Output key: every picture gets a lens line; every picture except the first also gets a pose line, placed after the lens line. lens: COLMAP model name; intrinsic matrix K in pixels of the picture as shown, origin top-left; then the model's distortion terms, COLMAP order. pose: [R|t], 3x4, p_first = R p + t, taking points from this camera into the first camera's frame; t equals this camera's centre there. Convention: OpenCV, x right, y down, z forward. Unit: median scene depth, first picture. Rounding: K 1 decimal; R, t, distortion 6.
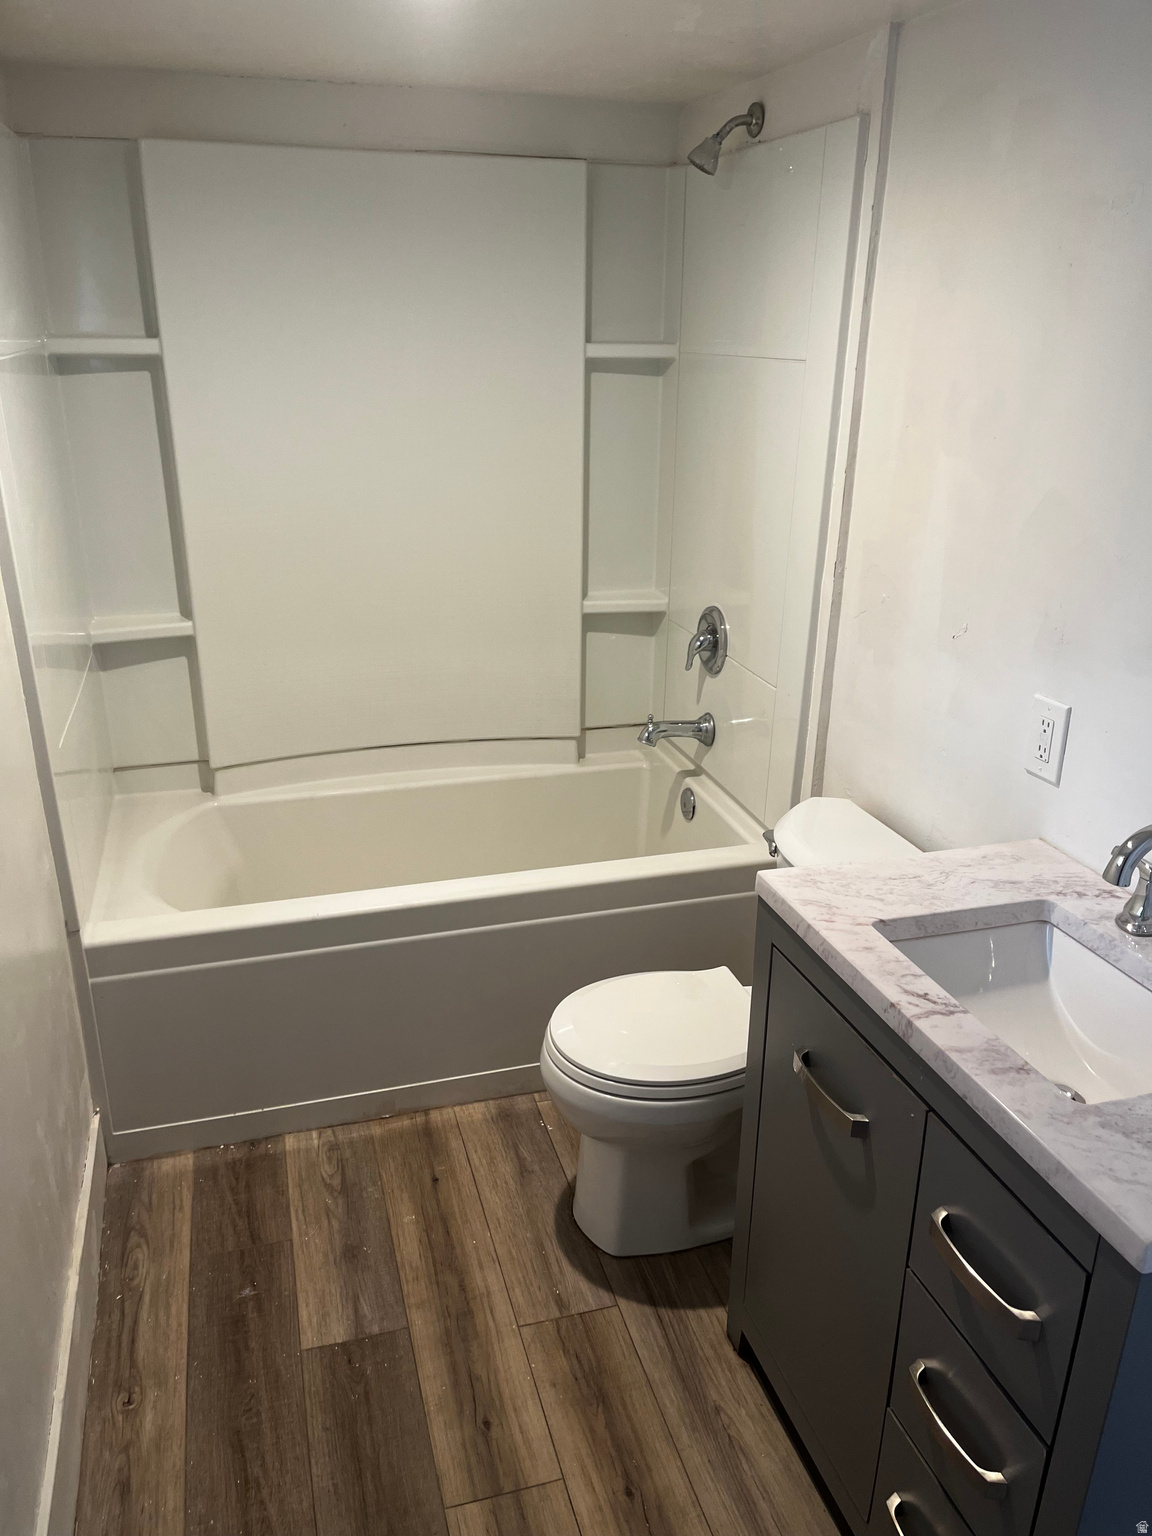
lens RADIAL K [[1160.1, 0, 575.2], [0, 1160.1, 771.5], [0, 0, 1]] dist [0.035920, -0.035578]
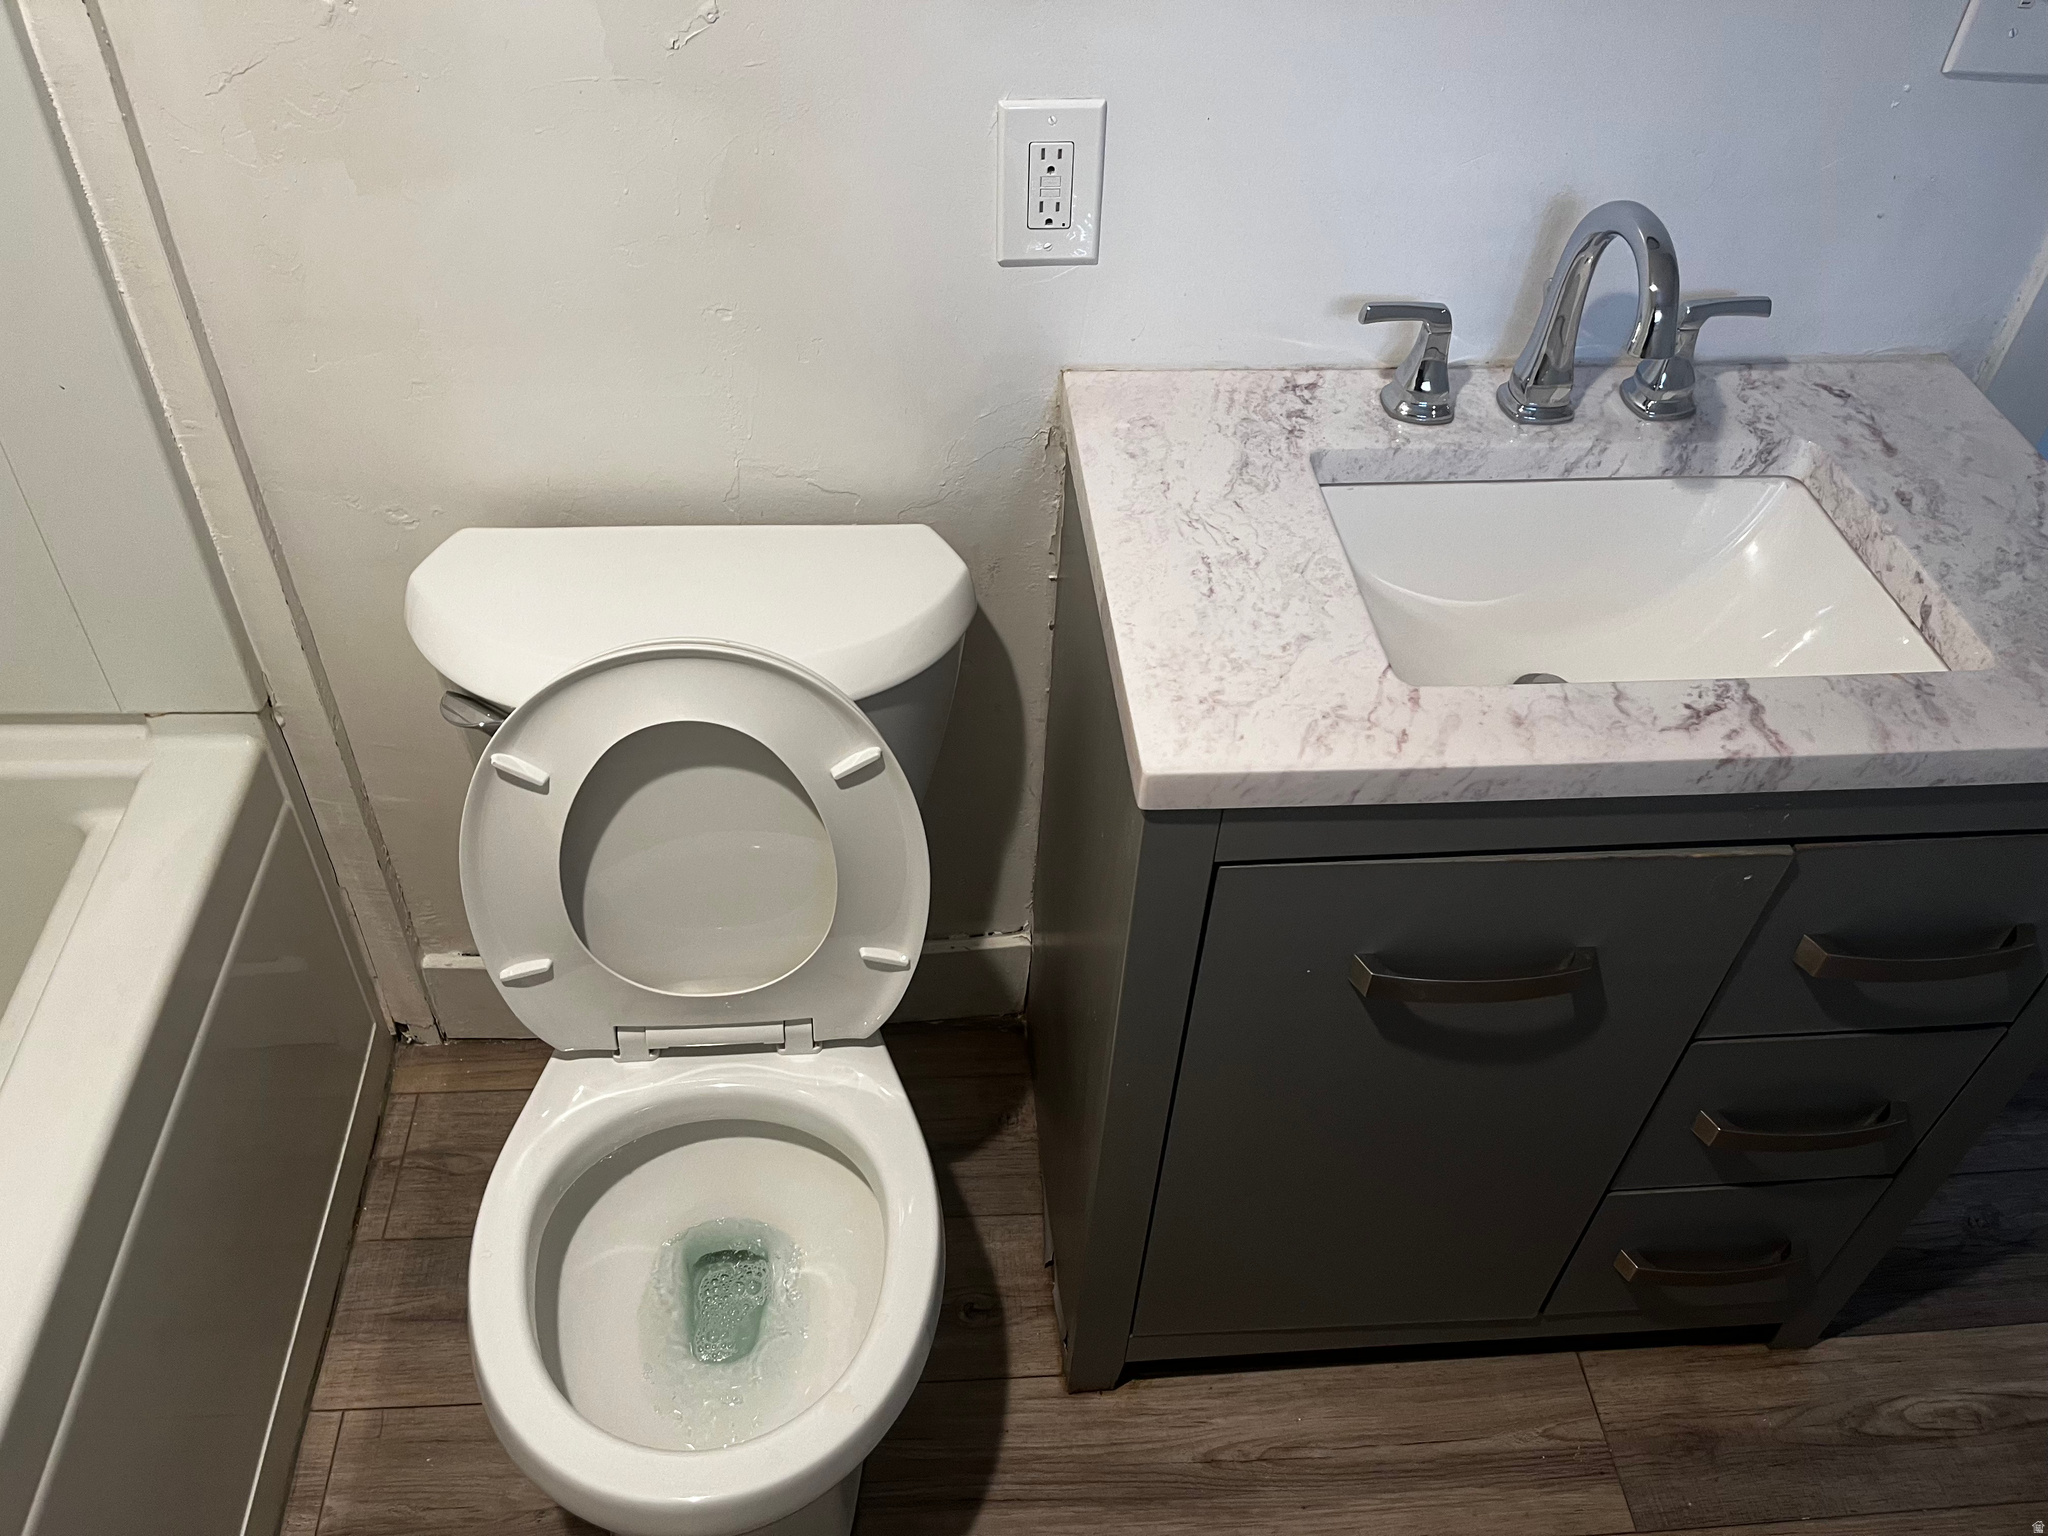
lens RADIAL K [[1546.8, 0, 1022.2], [0, 1546.8, 769.7], [0, 0, 1]] dist [0.035920, -0.035578]
pose [[0.211016, -0.683885, 0.698408, -0.229385], [0.305832, 0.724816, 0.617340, -0.259581], [-0.928407, 0.083327, 0.362101, 0.797941]]
